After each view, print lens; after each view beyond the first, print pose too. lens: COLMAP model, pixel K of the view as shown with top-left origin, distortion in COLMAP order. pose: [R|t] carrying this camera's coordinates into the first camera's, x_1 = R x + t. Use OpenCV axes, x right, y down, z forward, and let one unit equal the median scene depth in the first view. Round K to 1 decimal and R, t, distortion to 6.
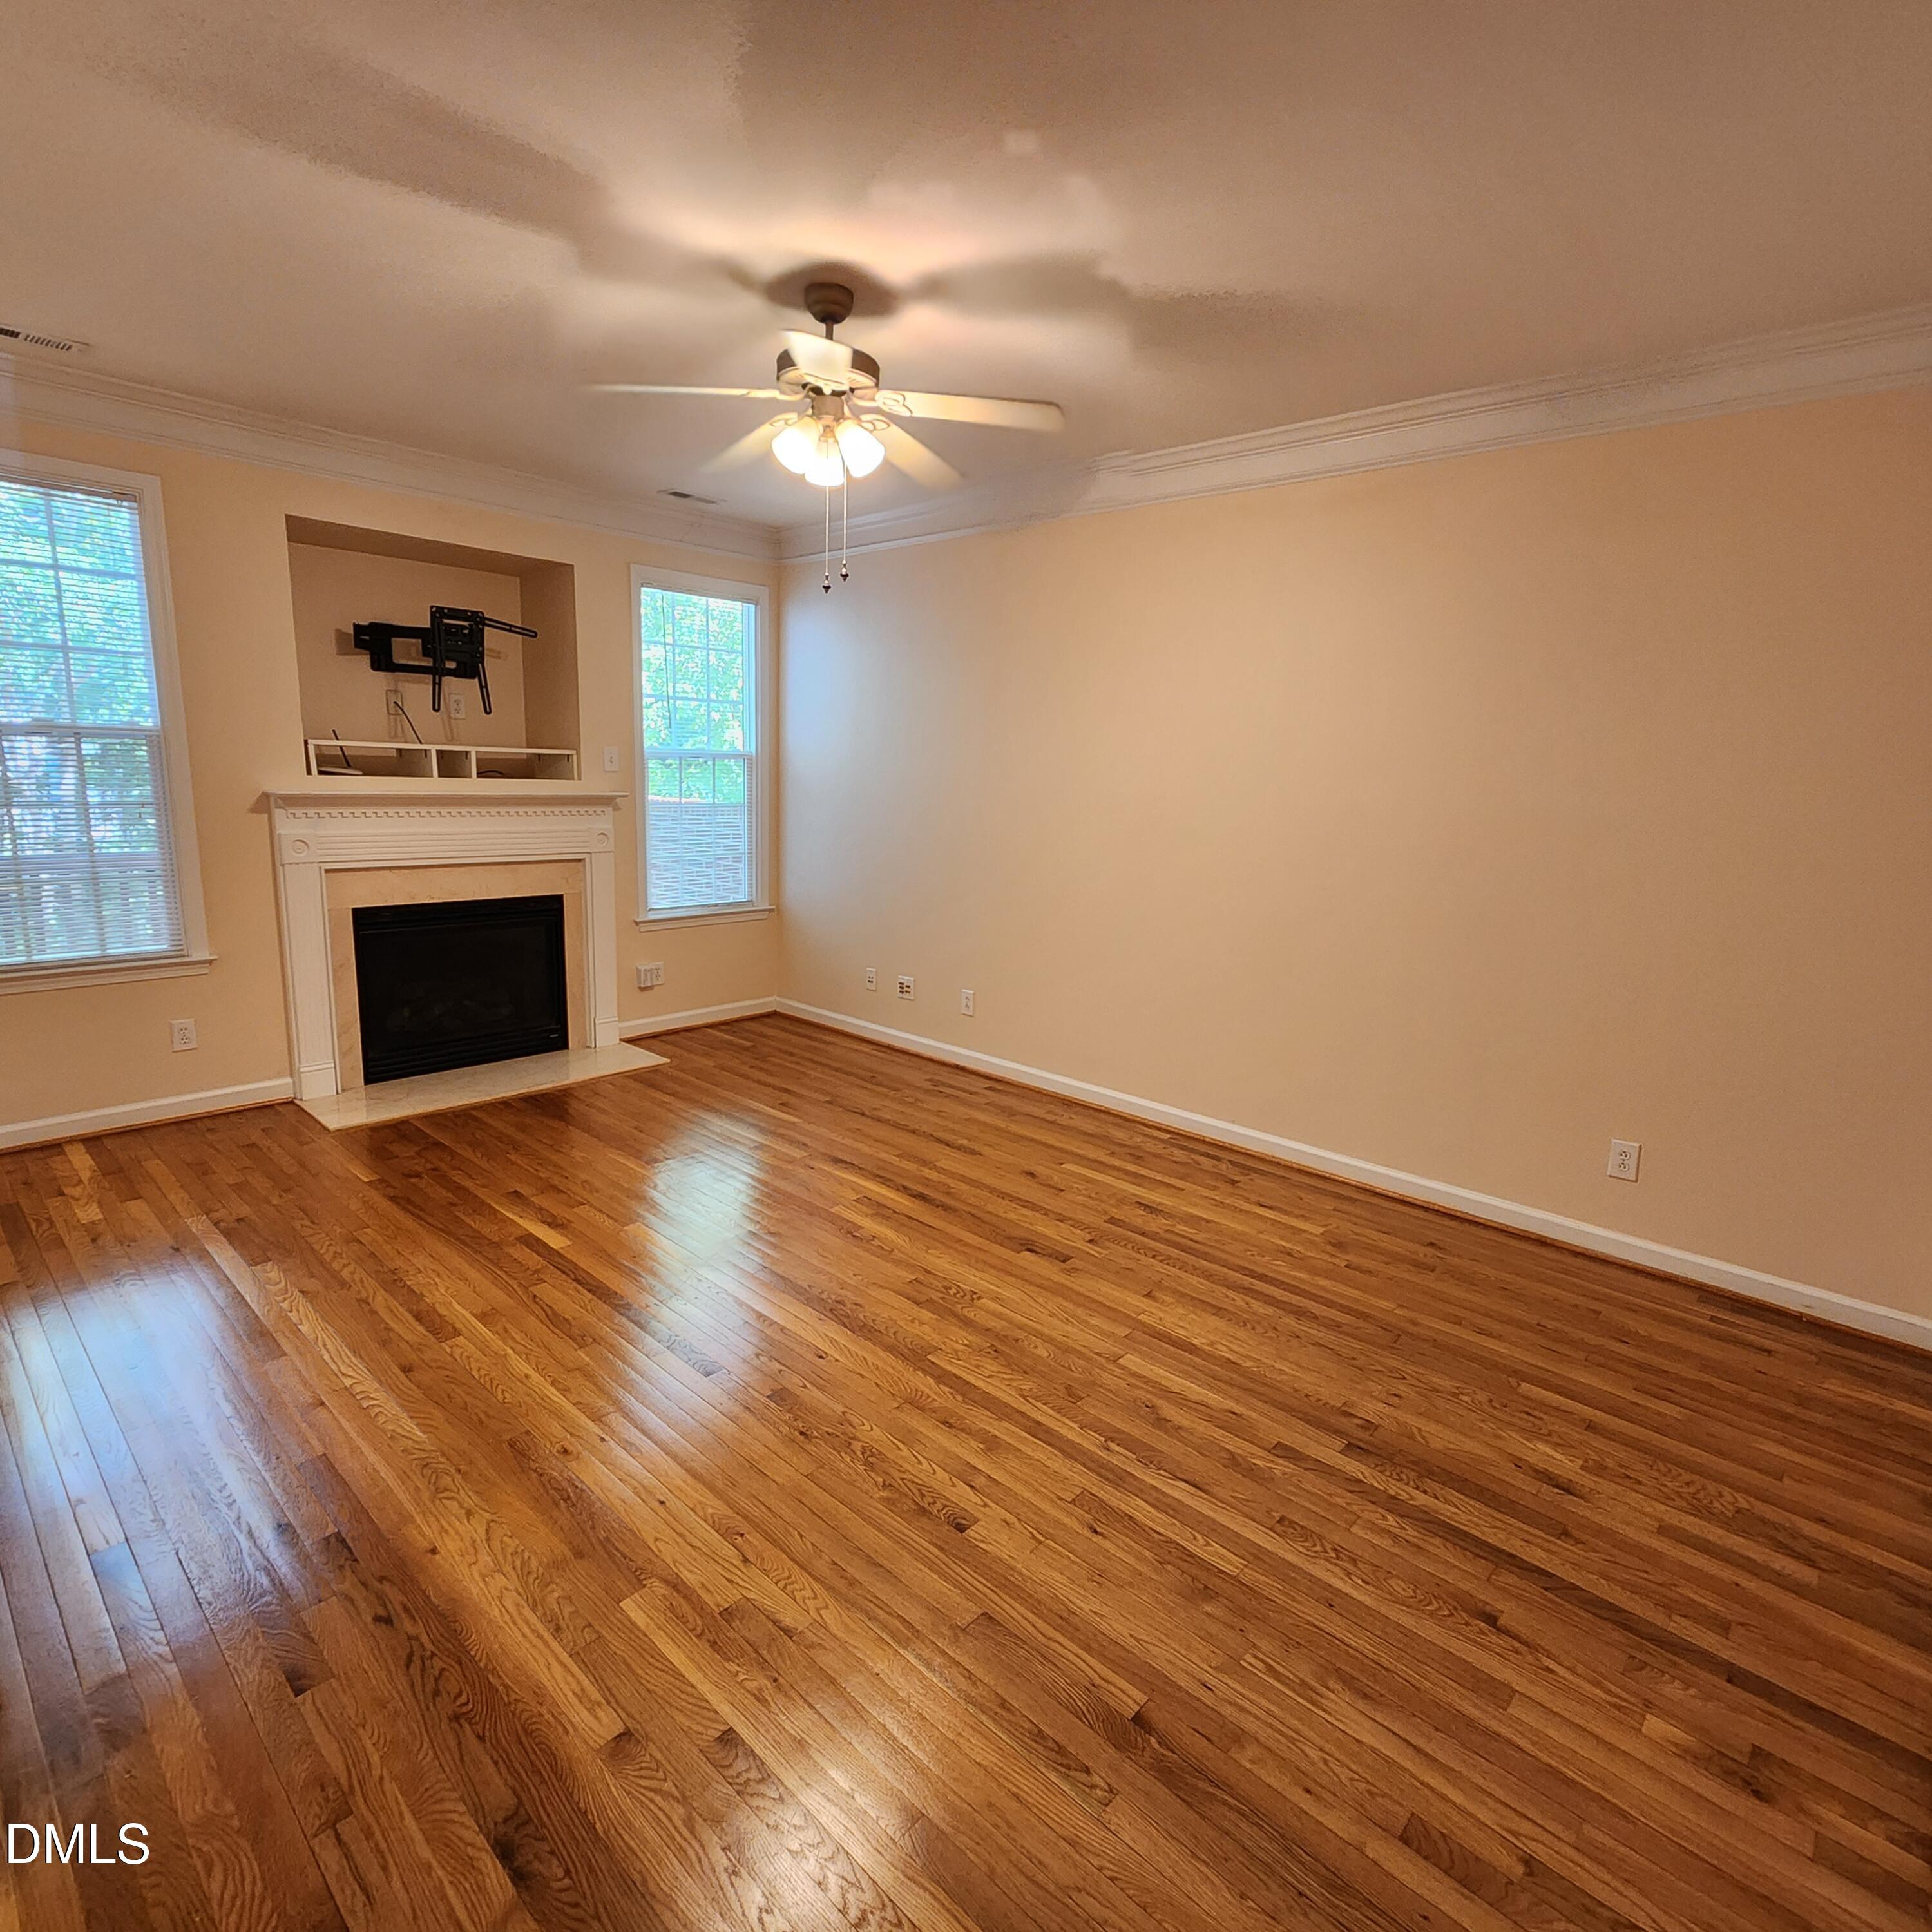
lens RADIAL K [[1054.0, 0, 959.6], [0, 1054.0, 960.4], [0, 0, 1]] dist [0.002674, -0.002051]
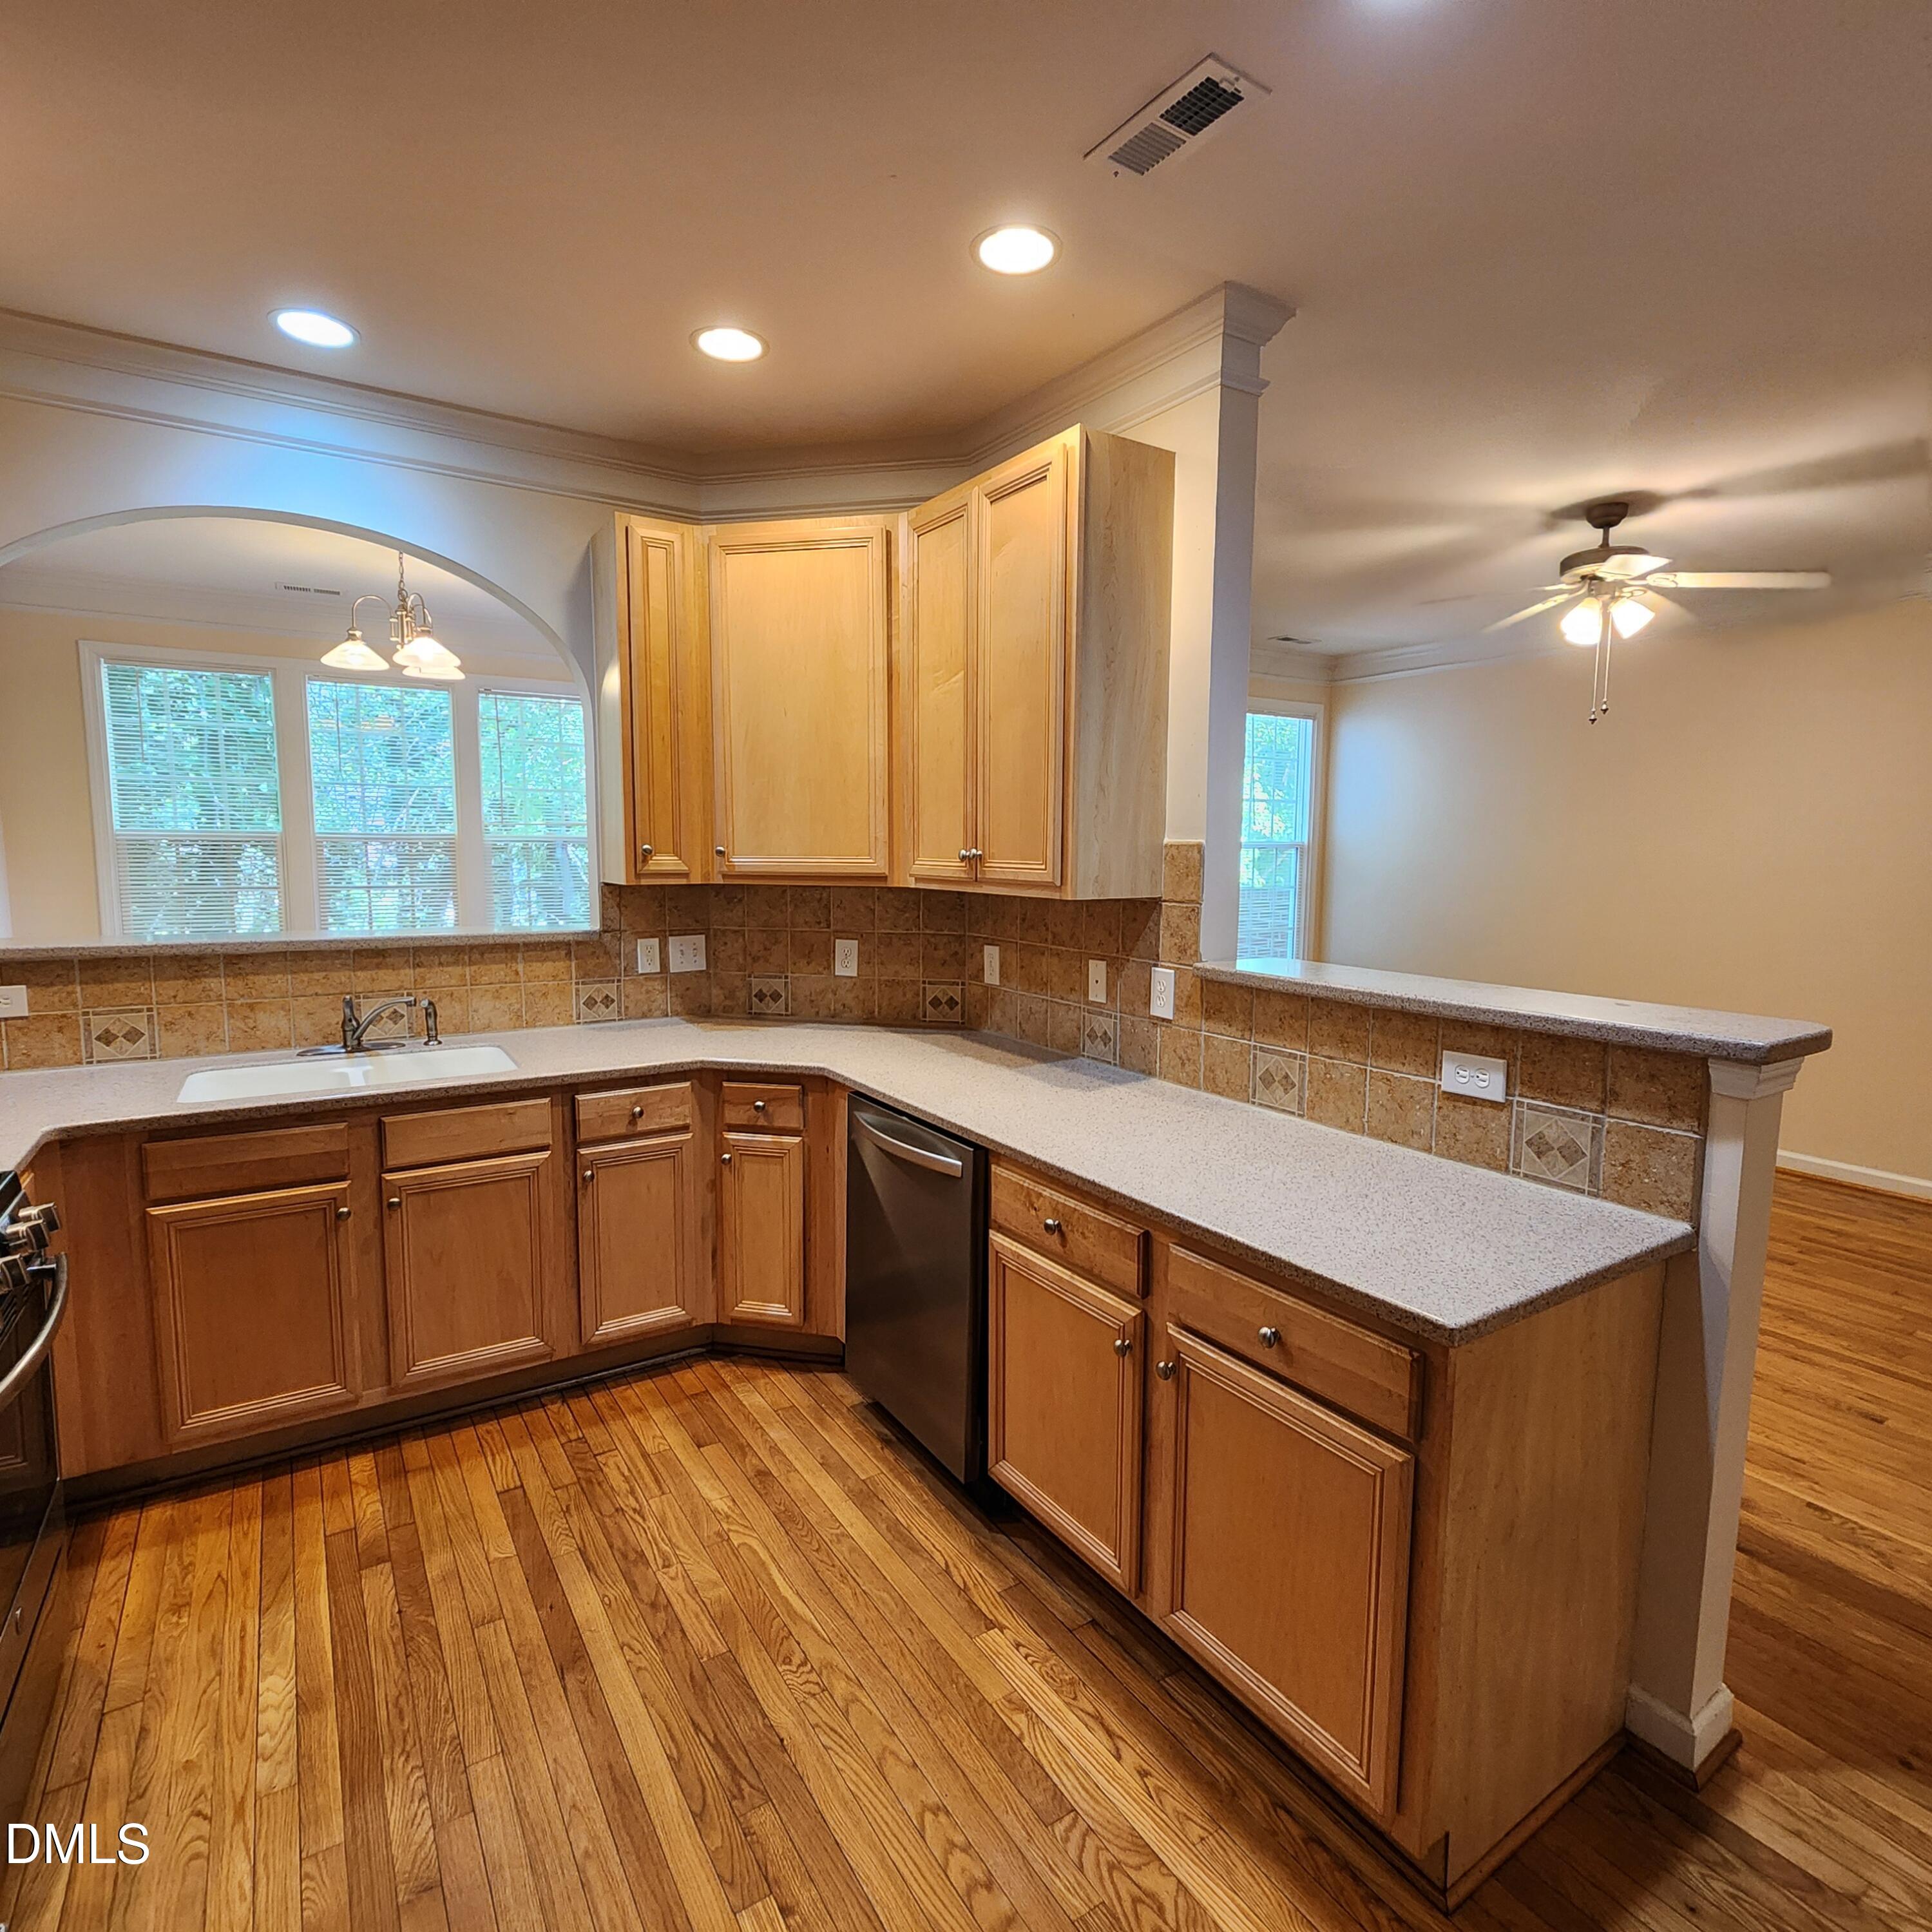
lens RADIAL K [[1054.0, 0, 954.9], [0, 1054.0, 958.0], [0, 0, 1]] dist [0.002674, -0.002051]
pose [[0.961405, -0.019664, -0.274433, -0.485440], [-0.002849, 0.996678, -0.081395, 0.048804], [0.275122, 0.079035, 0.958155, -0.412466]]
